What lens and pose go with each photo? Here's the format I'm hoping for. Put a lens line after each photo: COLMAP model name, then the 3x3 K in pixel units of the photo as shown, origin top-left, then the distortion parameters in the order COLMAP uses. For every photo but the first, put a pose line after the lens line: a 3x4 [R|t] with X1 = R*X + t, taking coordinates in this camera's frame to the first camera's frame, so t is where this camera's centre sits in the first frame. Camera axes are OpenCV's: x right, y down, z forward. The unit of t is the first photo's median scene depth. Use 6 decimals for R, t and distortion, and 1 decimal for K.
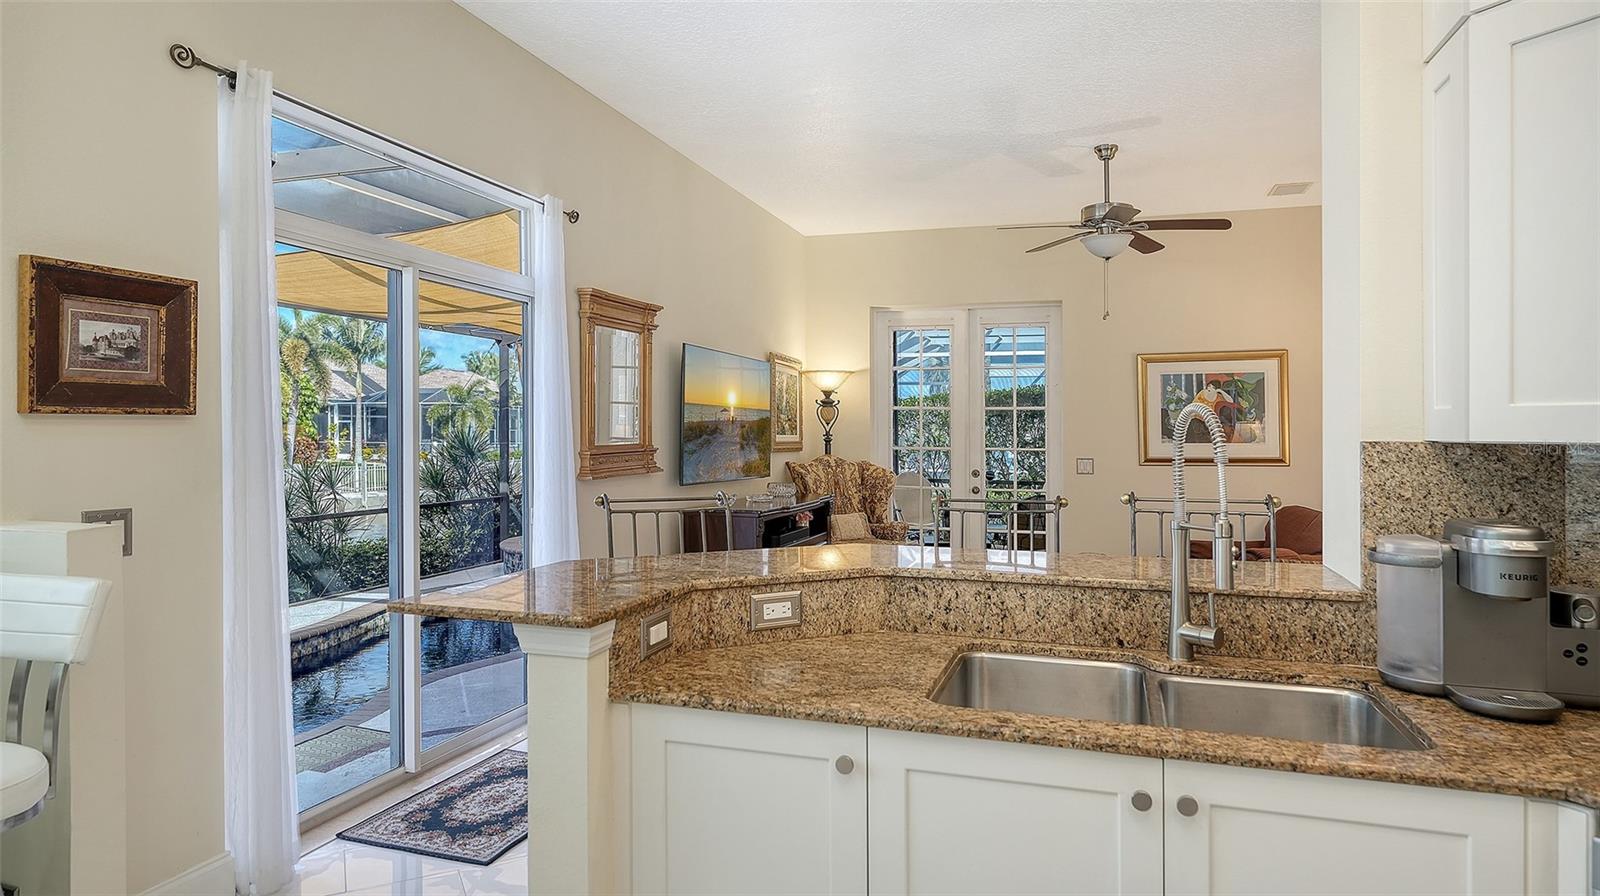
lens RADIAL K [[934.3, 0, 778.5], [0, 934.3, 424.3], [0, 0, 1]] dist [-0.003923, -0.000932]
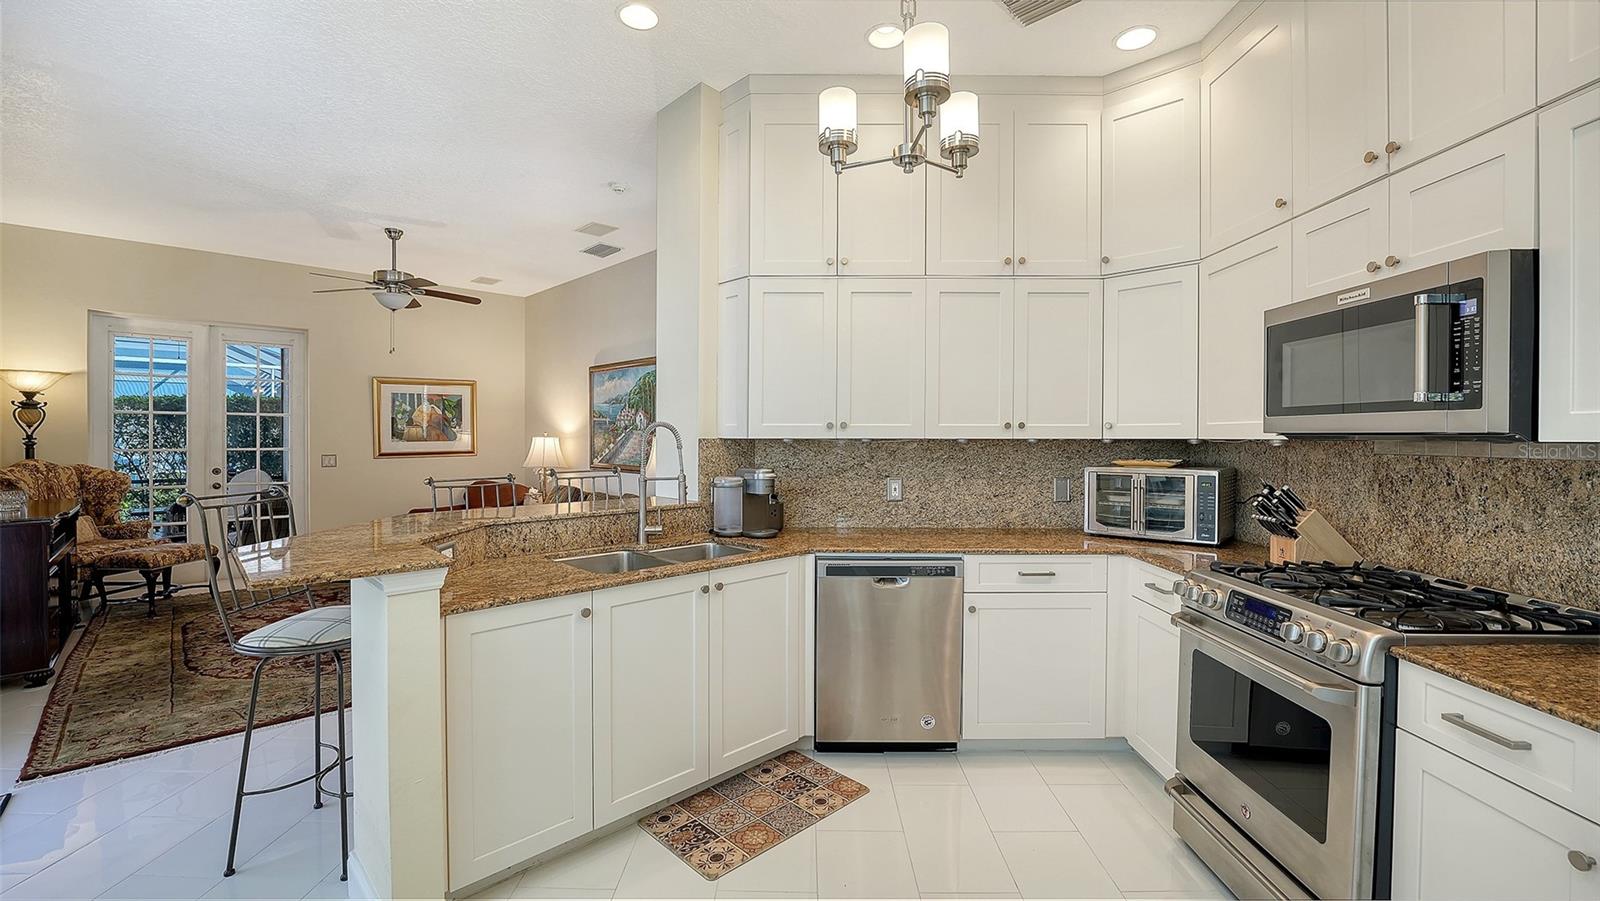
lens RADIAL K [[678.8, 0, 805.7], [0, 678.8, 438.2], [0, 0, 1]] dist [-0.031641, 0.007049]
pose [[0.445341, -0.009360, 0.895312, -0.218089], [-0.004980, 0.999904, 0.012931, -0.001590], [-0.895347, -0.010217, 0.445252, 0.000161]]
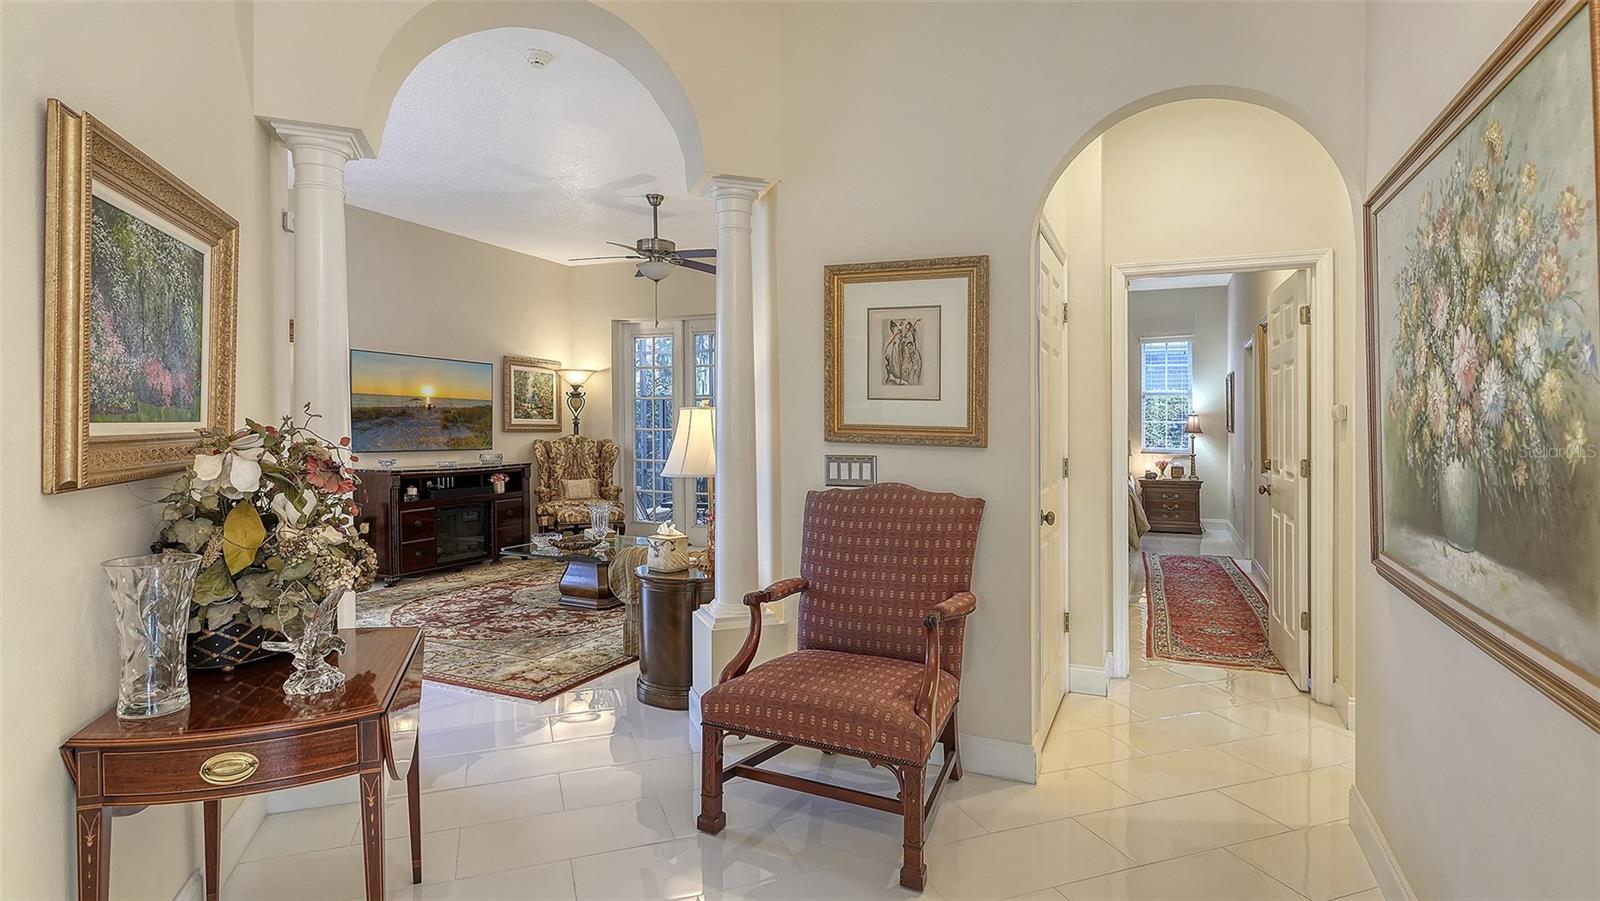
lens RADIAL K [[790.3, 0, 828.0], [0, 790.3, 454.8], [0, 0, 1]] dist [0.000227, 0.000044]
pose [[0.997729, -0.001796, -0.067327, 0.535220], [0.004670, 0.999083, 0.042553, 0.017454], [0.067188, -0.042771, 0.996823, -0.084377]]
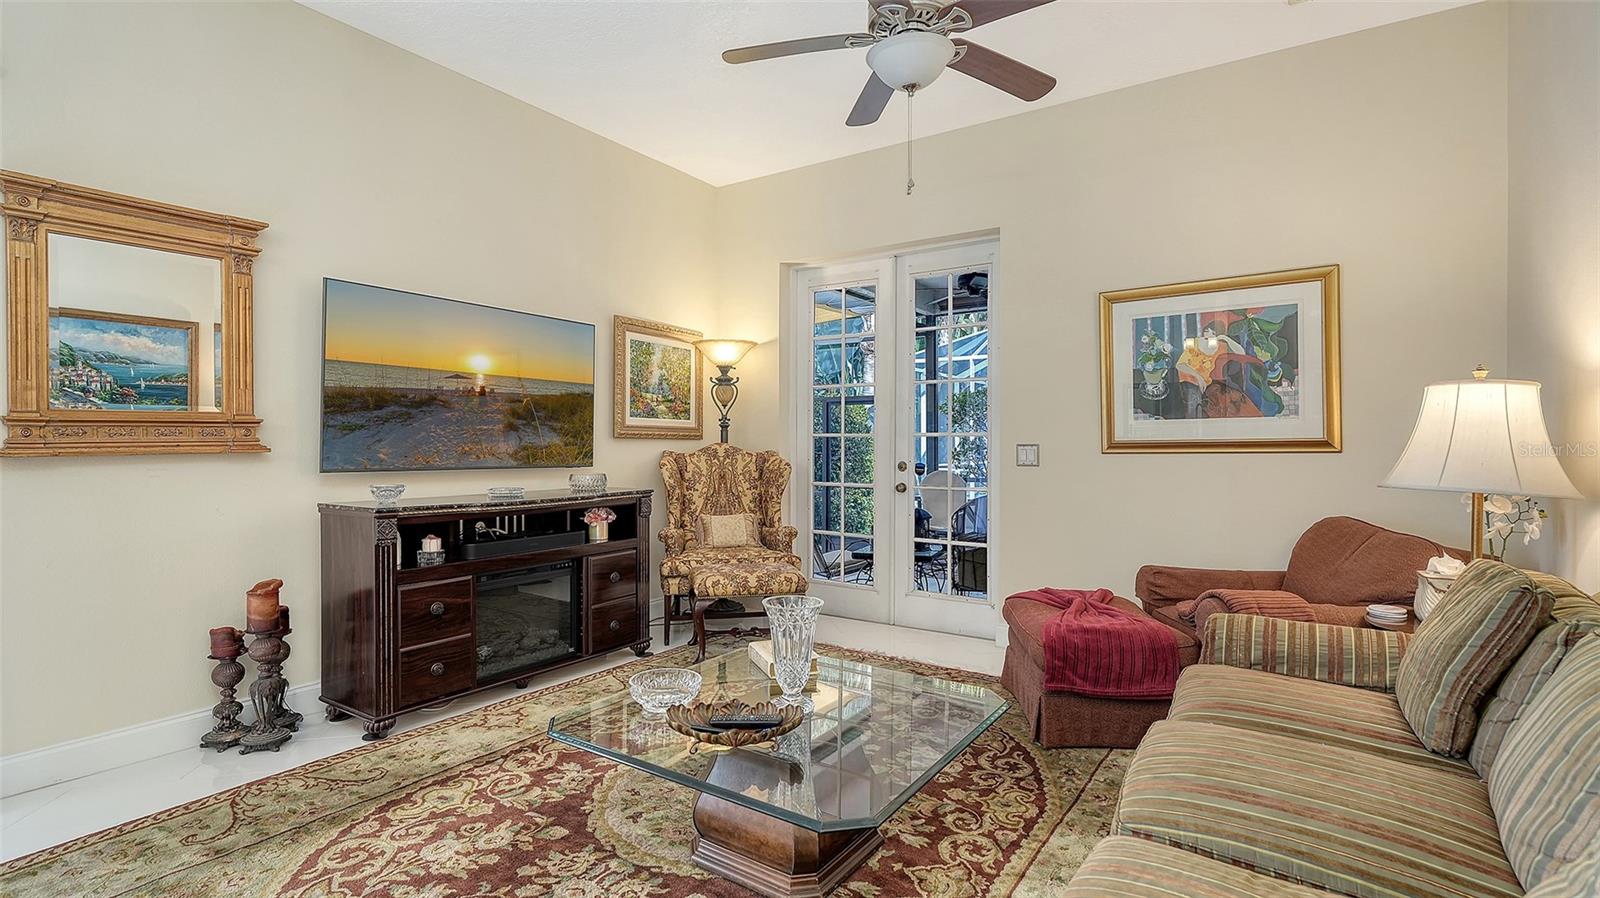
lens RADIAL K [[751.4, 0, 799.3], [0, 751.4, 441.5], [0, 0, 1]] dist [0.002786, 0.000164]
pose [[0.965907, -0.006107, -0.258816, 0.325203], [0.006918, 0.999974, 0.002222, 0.033785], [0.258795, -0.003937, 0.965924, 0.418760]]
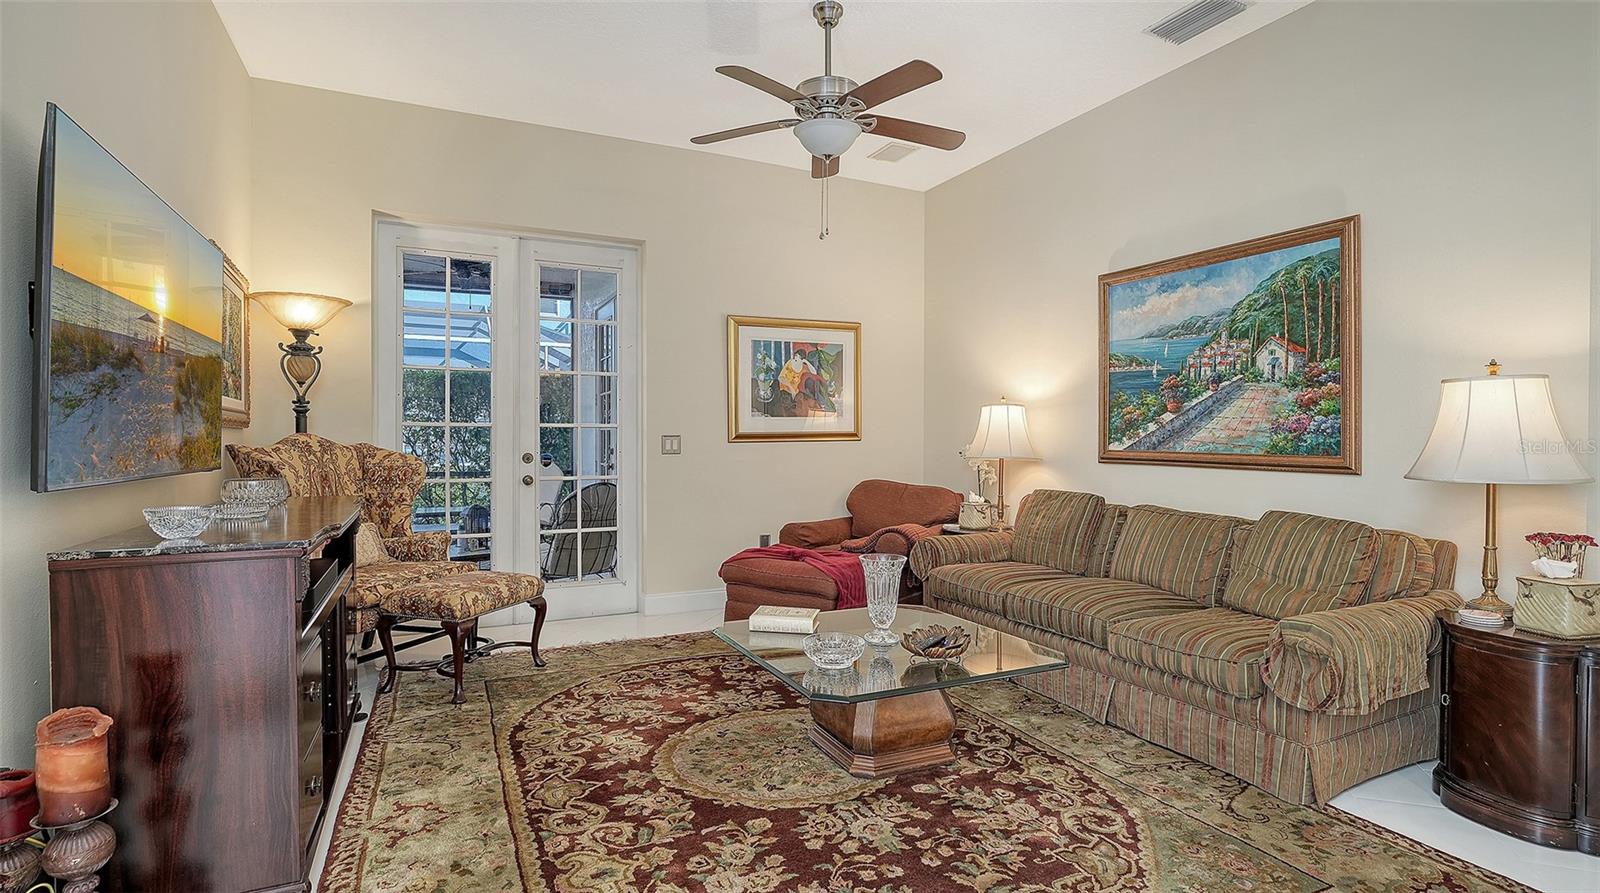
lens RADIAL K [[774.8, 0, 793.4], [0, 774.8, 436.1], [0, 0, 1]] dist [-0.003527, -0.000475]
pose [[0.710089, -0.005209, 0.704092, -0.085786], [-0.002118, 0.999952, 0.009534, 0.032255], [-0.704108, -0.008262, 0.710045, 0.458732]]
